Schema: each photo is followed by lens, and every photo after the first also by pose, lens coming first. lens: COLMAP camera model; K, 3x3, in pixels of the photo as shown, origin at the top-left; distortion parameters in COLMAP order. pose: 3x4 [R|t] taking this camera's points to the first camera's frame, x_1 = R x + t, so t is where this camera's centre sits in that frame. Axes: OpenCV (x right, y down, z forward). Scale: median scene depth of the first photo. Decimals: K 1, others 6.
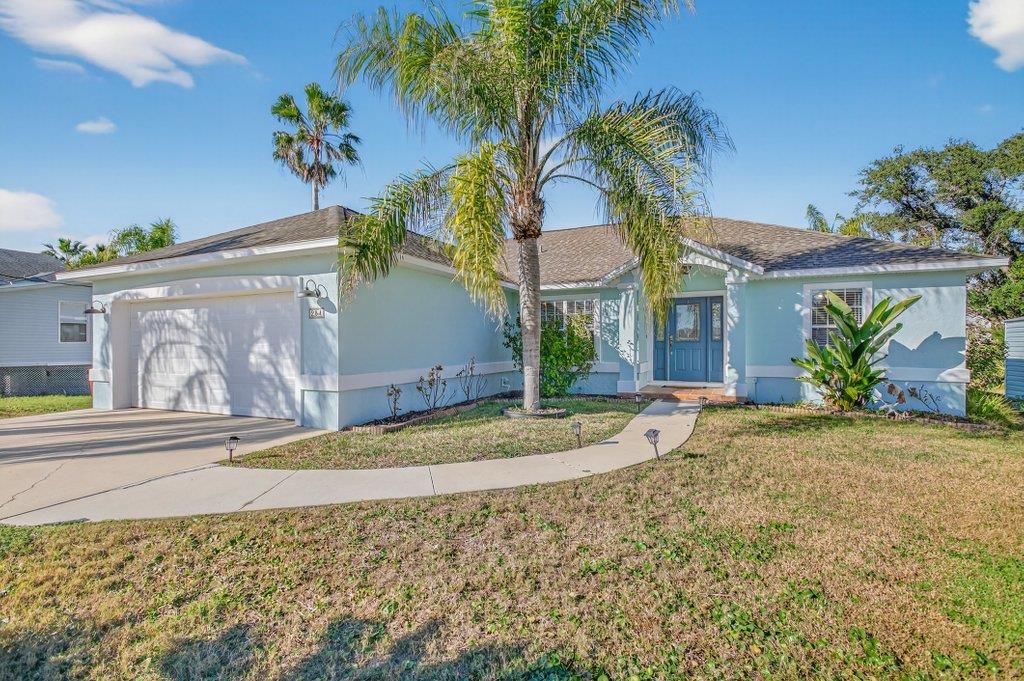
lens RADIAL K [[484.0, 0, 512.7], [0, 484.0, 344.8], [0, 0, 1]] dist [0.002083, 0.000566]
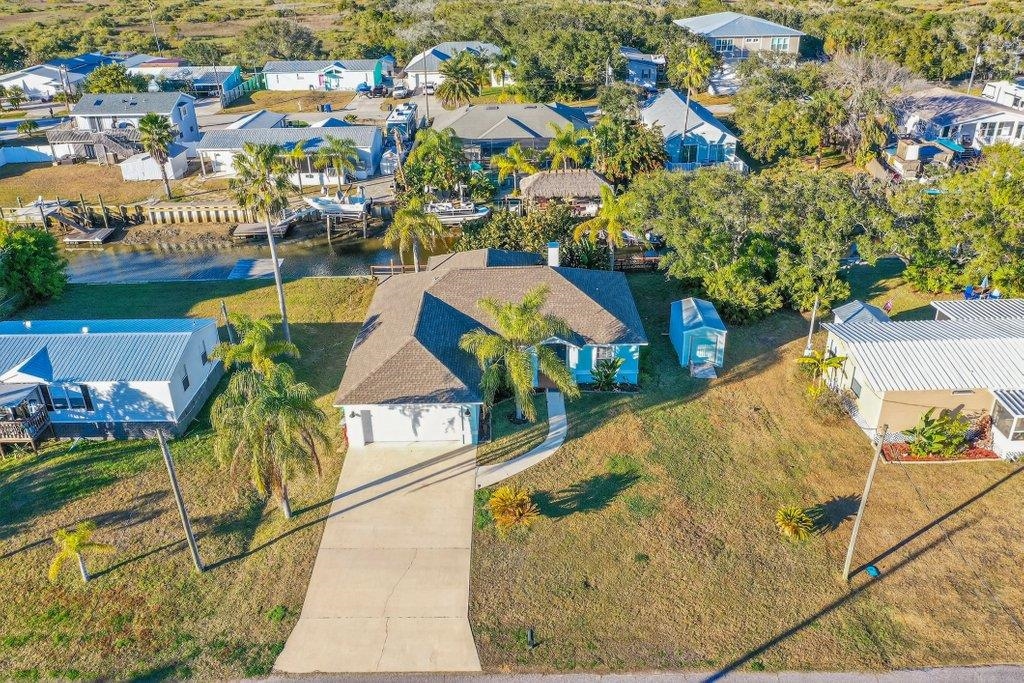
lens RADIAL K [[807.1, 0, 512.0], [0, 807.1, 341.5], [0, 0, 1]] dist [0.003440, -0.004841]
pose [[0.905691, -0.202251, 0.372585, -1.637559], [0.012939, 0.891641, 0.452559, -2.361404], [-0.423742, -0.405057, 0.810168, -2.682055]]
